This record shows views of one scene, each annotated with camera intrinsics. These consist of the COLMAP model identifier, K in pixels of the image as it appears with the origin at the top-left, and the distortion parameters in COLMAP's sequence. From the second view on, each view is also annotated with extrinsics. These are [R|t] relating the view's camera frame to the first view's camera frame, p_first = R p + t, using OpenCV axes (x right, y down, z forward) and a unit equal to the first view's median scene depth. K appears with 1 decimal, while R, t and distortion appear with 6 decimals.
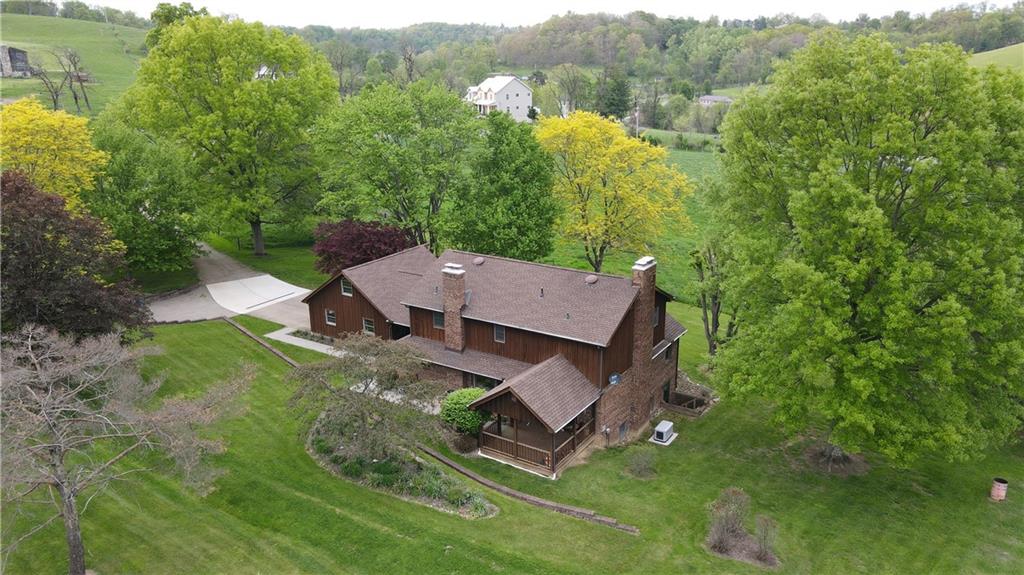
lens RADIAL K [[766.9, 0, 512.0], [0, 766.9, 287.5], [0, 0, 1]] dist [0.000891, 0.044738]
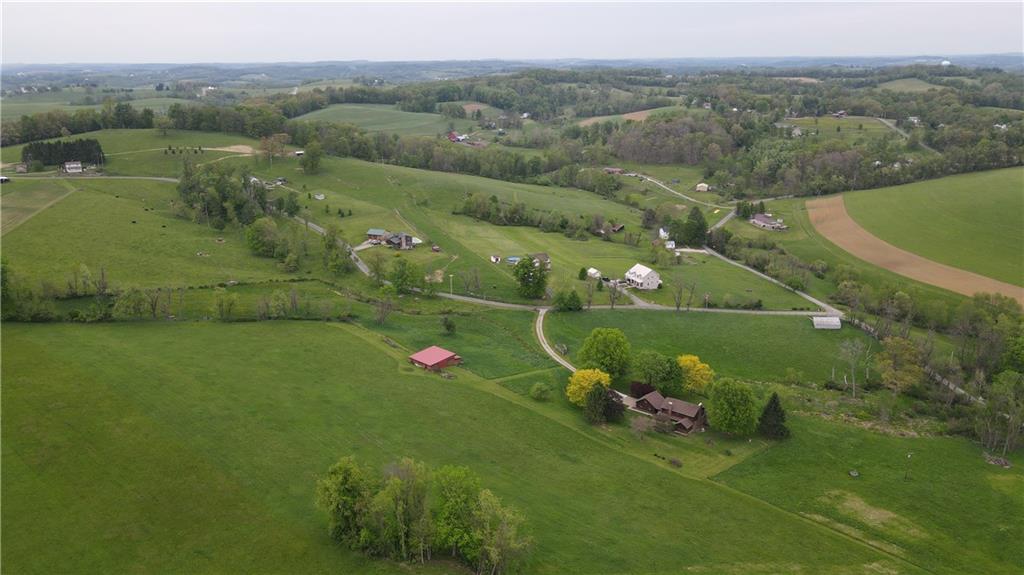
lens RADIAL K [[766.9, 0, 512.0], [0, 766.9, 287.5], [0, 0, 1]] dist [0.000891, 0.044738]
pose [[0.994645, 0.034881, -0.097283, -0.669050], [-0.034676, 0.999391, 0.003800, -0.807350], [0.097356, -0.000406, 0.995250, -4.606275]]
